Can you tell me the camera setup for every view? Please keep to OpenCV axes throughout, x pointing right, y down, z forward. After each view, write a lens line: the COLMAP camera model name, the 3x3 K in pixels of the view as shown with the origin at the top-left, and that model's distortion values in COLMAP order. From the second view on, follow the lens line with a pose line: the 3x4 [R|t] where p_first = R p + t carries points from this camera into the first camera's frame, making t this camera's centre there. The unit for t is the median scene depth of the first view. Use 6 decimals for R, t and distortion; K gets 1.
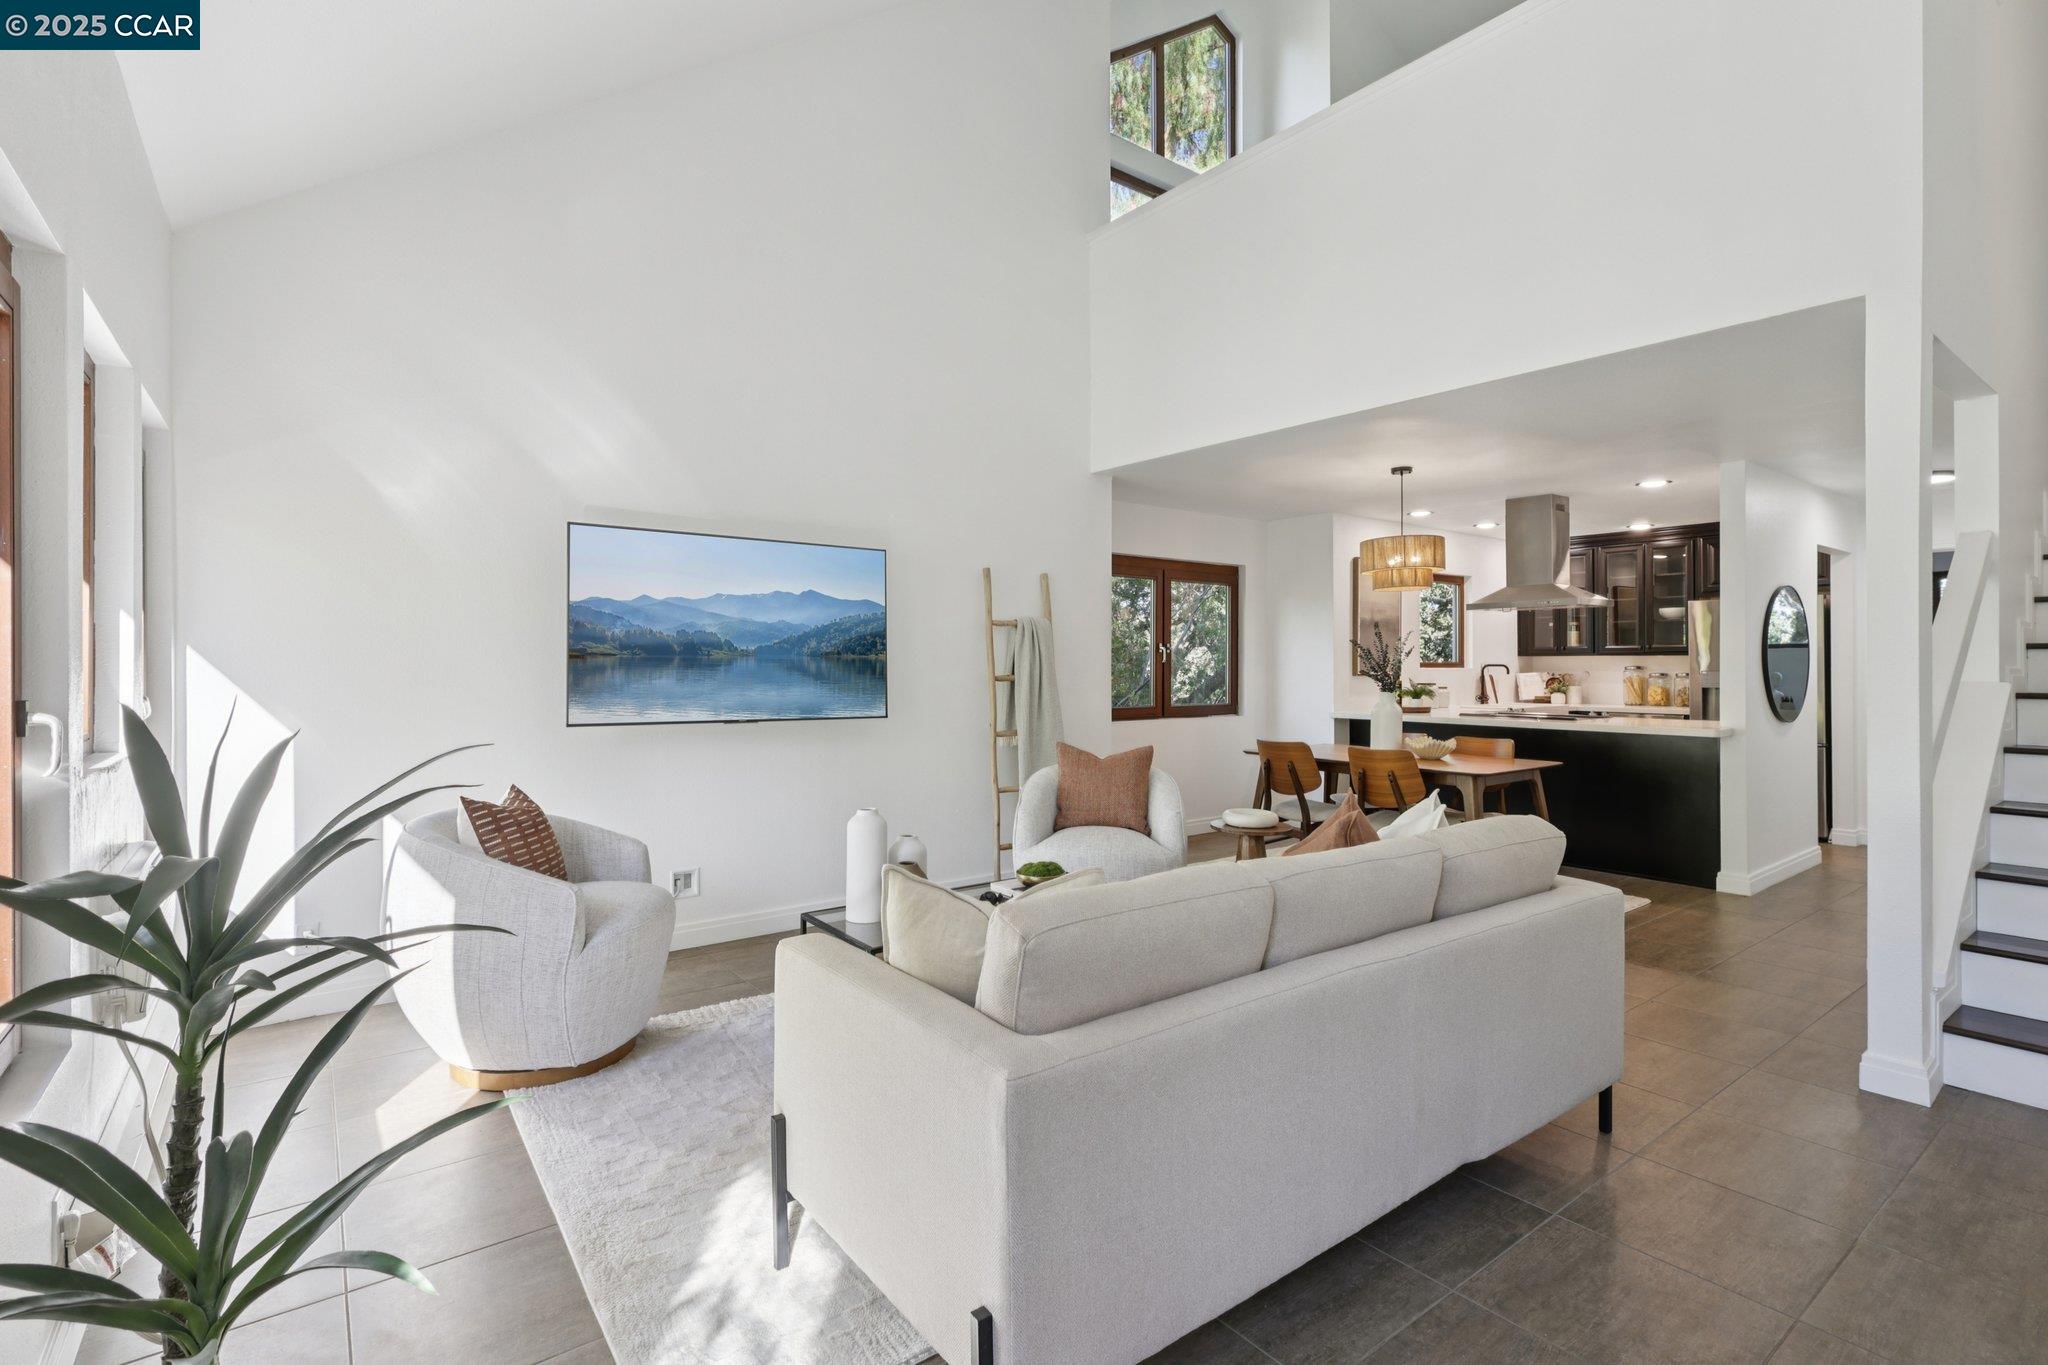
lens RADIAL K [[951.8, 0, 1028.3], [0, 951.8, 674.1], [0, 0, 1]] dist [0.003199, -0.000724]
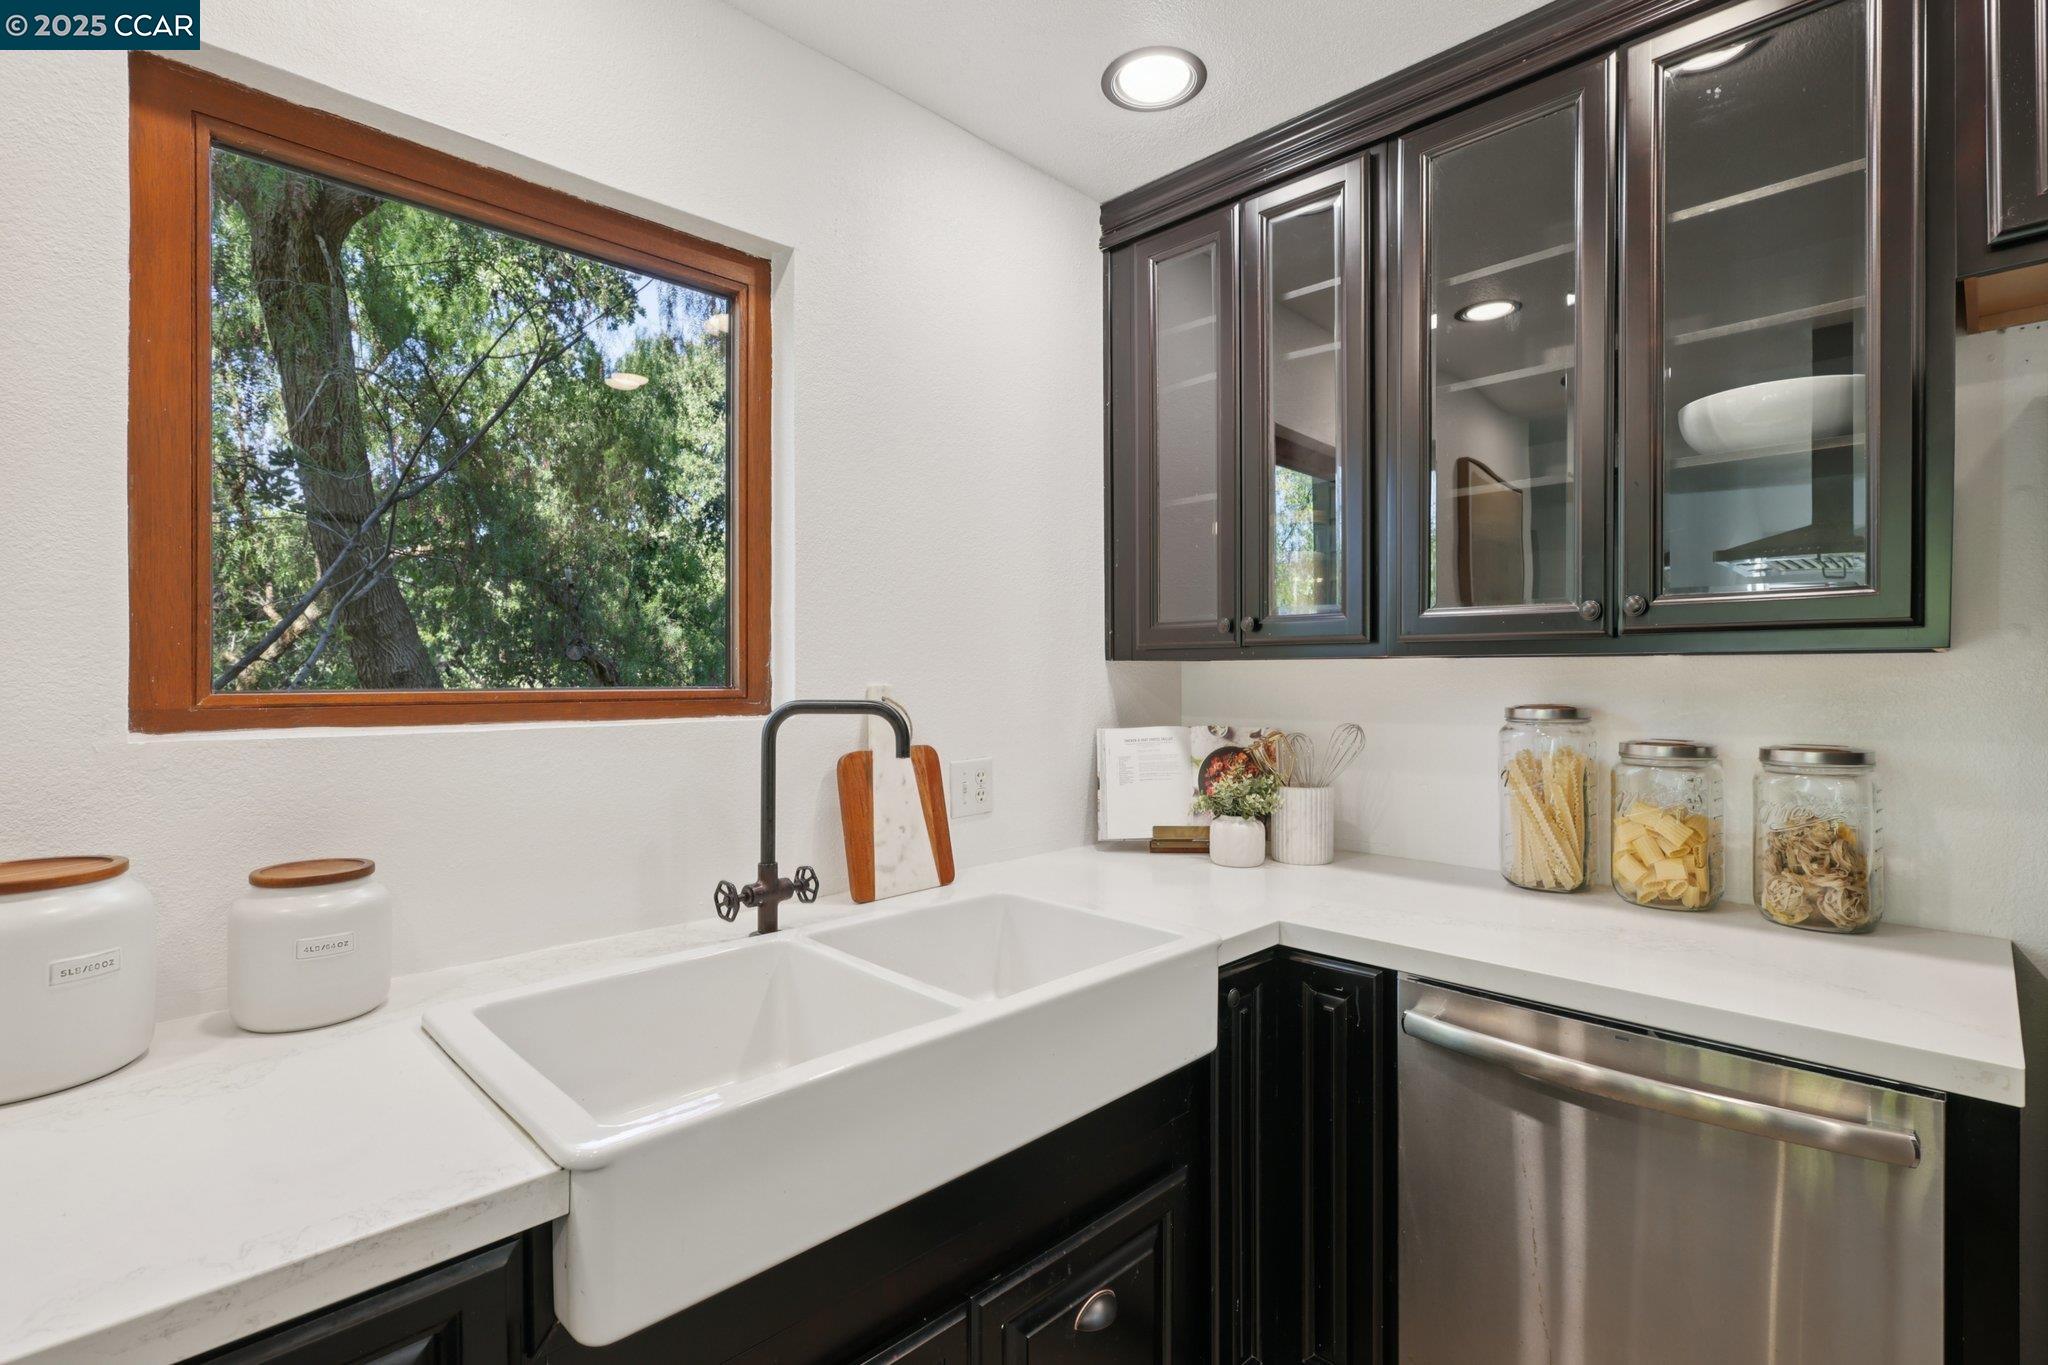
lens RADIAL K [[951.8, 0, 1017.3], [0, 951.8, 682.0], [0, 0, 1]] dist [0.003199, -0.000724]
pose [[0.993261, -0.004374, 0.115817, 0.472471], [0.004347, 0.999990, 0.000479, -0.013898], [-0.115818, 0.000028, 0.993270, 0.768338]]
